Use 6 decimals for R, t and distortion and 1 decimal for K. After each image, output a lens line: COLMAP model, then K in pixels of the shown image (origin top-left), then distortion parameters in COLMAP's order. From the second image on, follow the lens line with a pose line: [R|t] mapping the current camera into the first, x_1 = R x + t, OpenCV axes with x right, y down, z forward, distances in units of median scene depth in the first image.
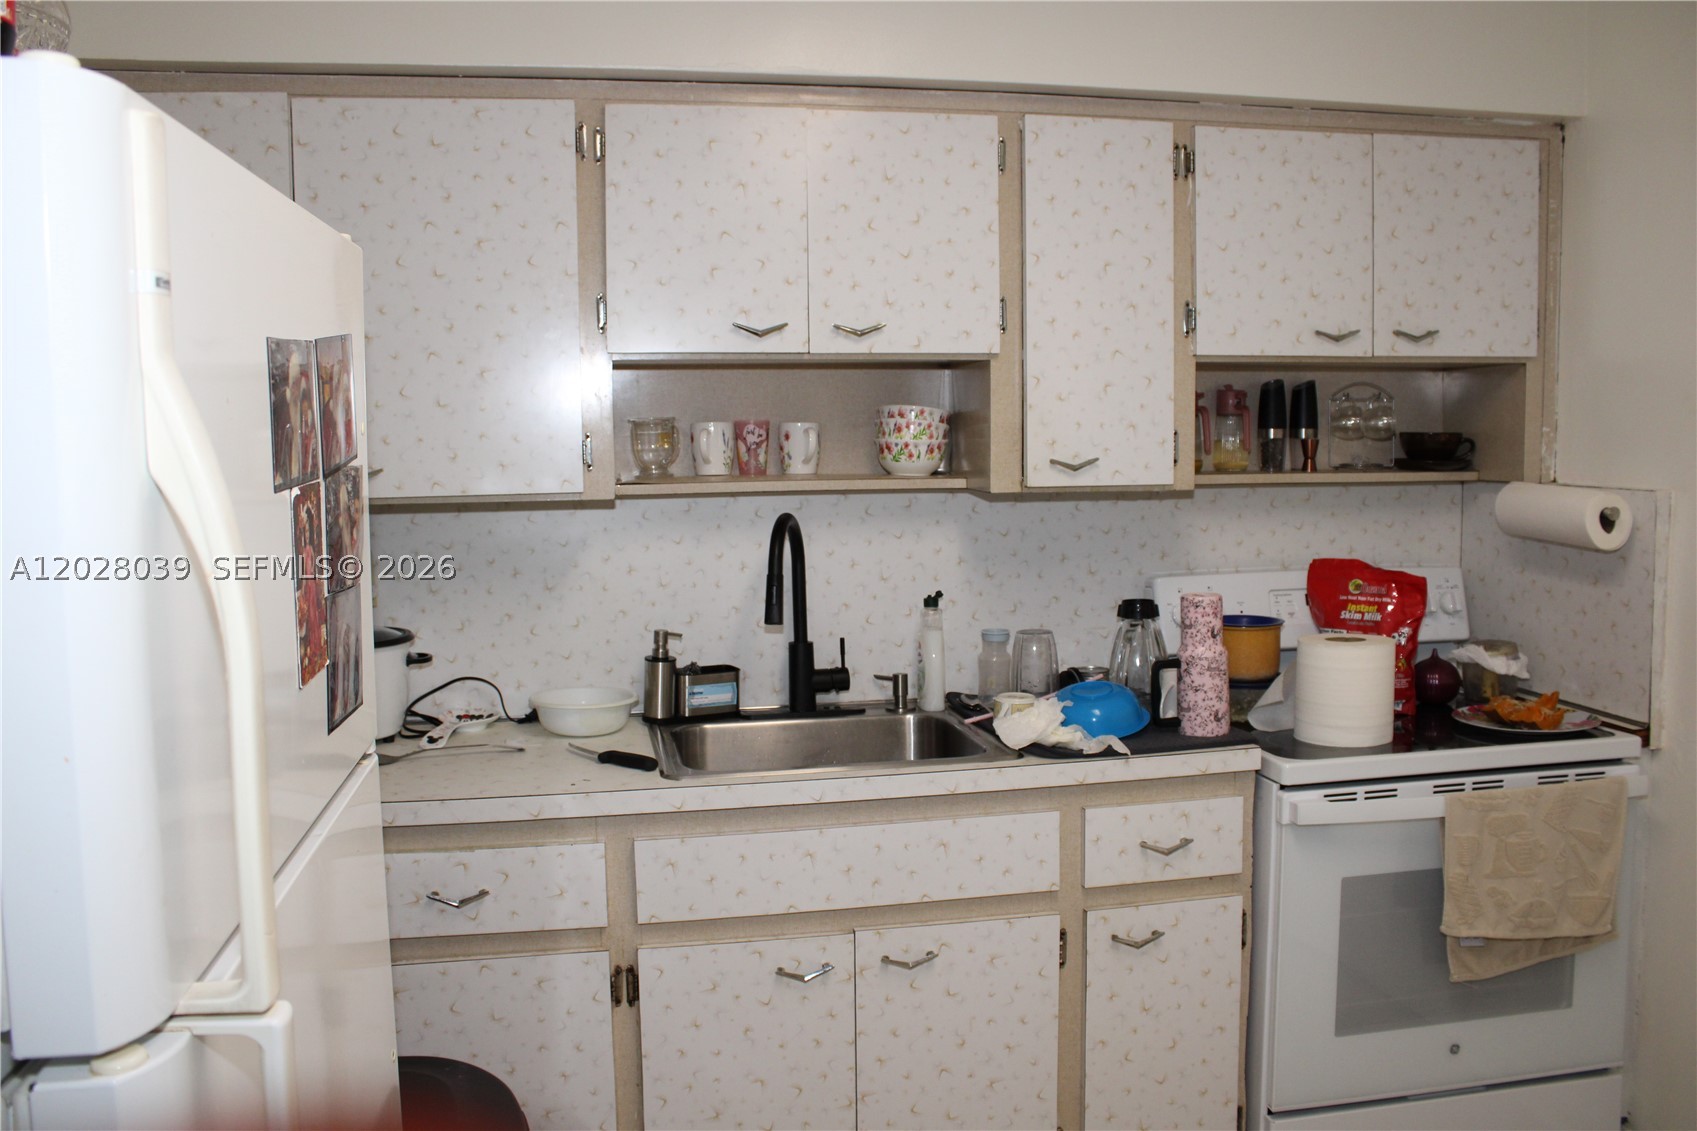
lens RADIAL K [[1160.9, 0, 854.2], [0, 1160.9, 583.5], [0, 0, 1]] dist [-0.075949, -0.004245]
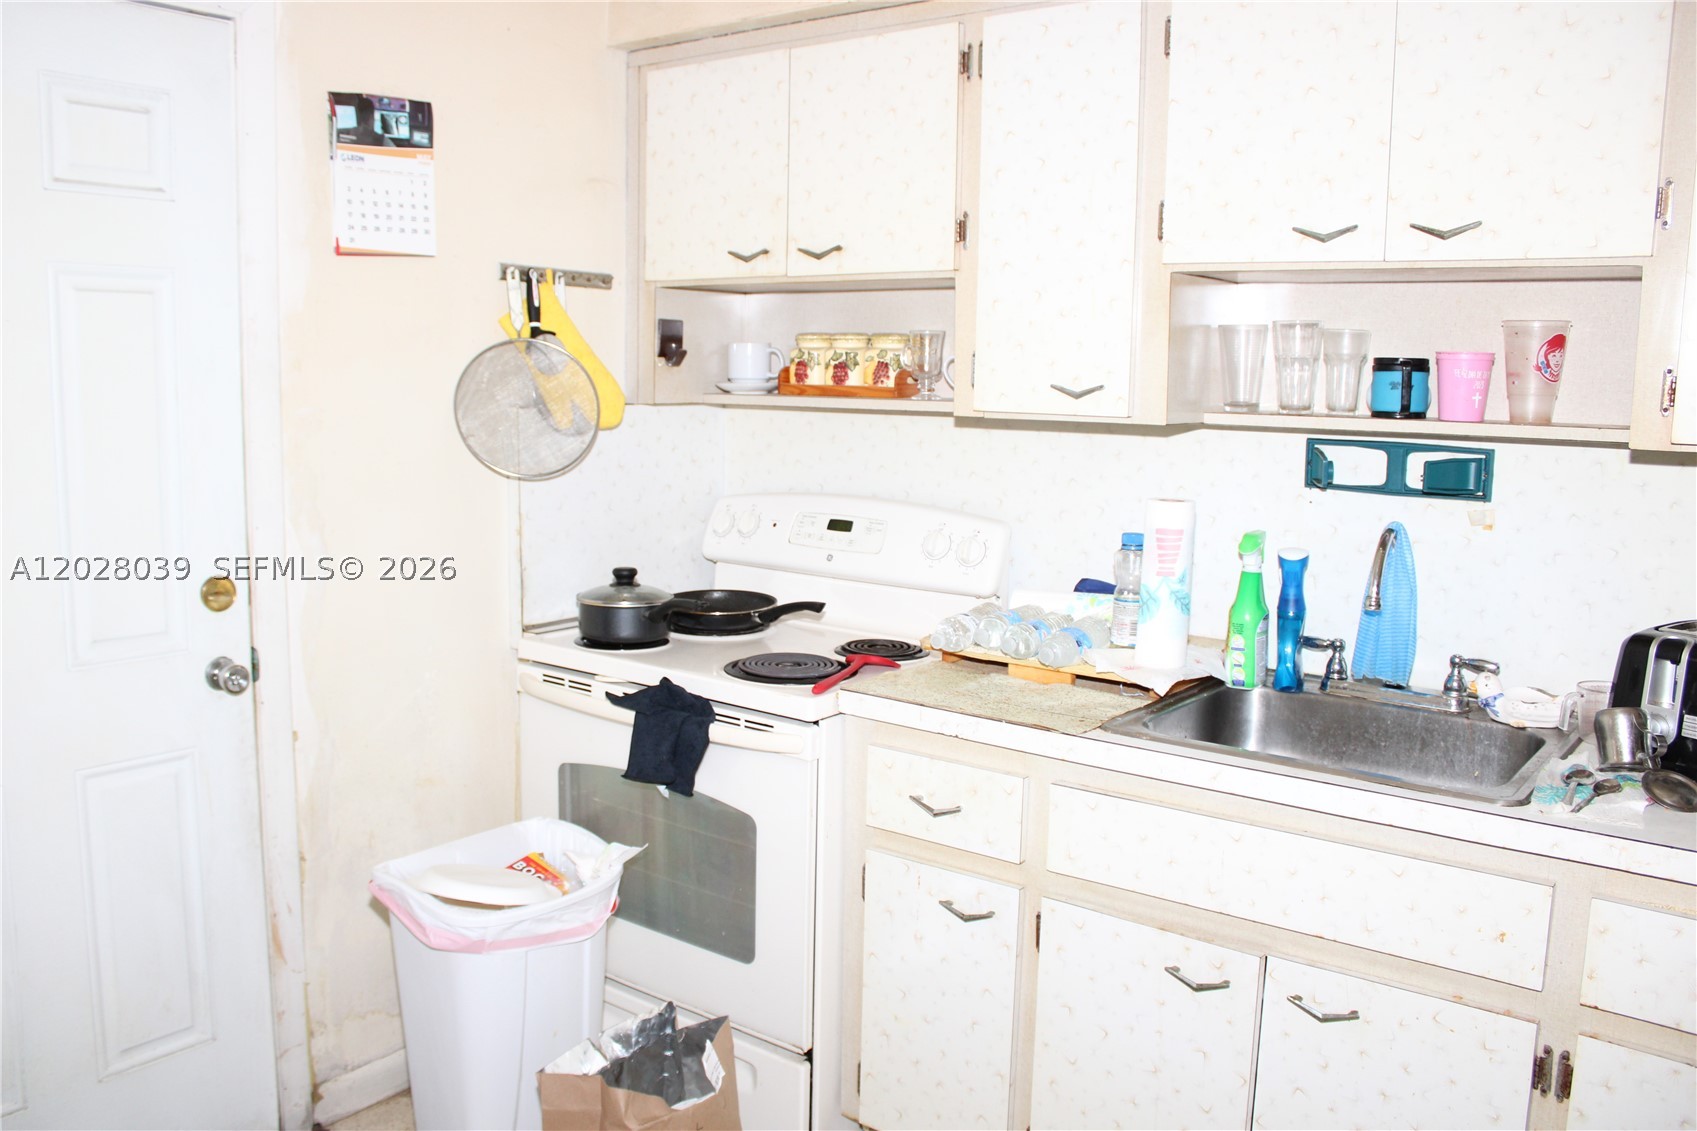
lens RADIAL K [[1411.4, 0, 838.6], [0, 1411.4, 565.0], [0, 0, 1]] dist [-0.160464, 0.139771]
pose [[0.678024, 0.124641, -0.724395, 0.946593], [-0.105744, 0.991807, 0.071677, -0.033176], [0.727394, 0.028002, 0.685649, 0.149431]]
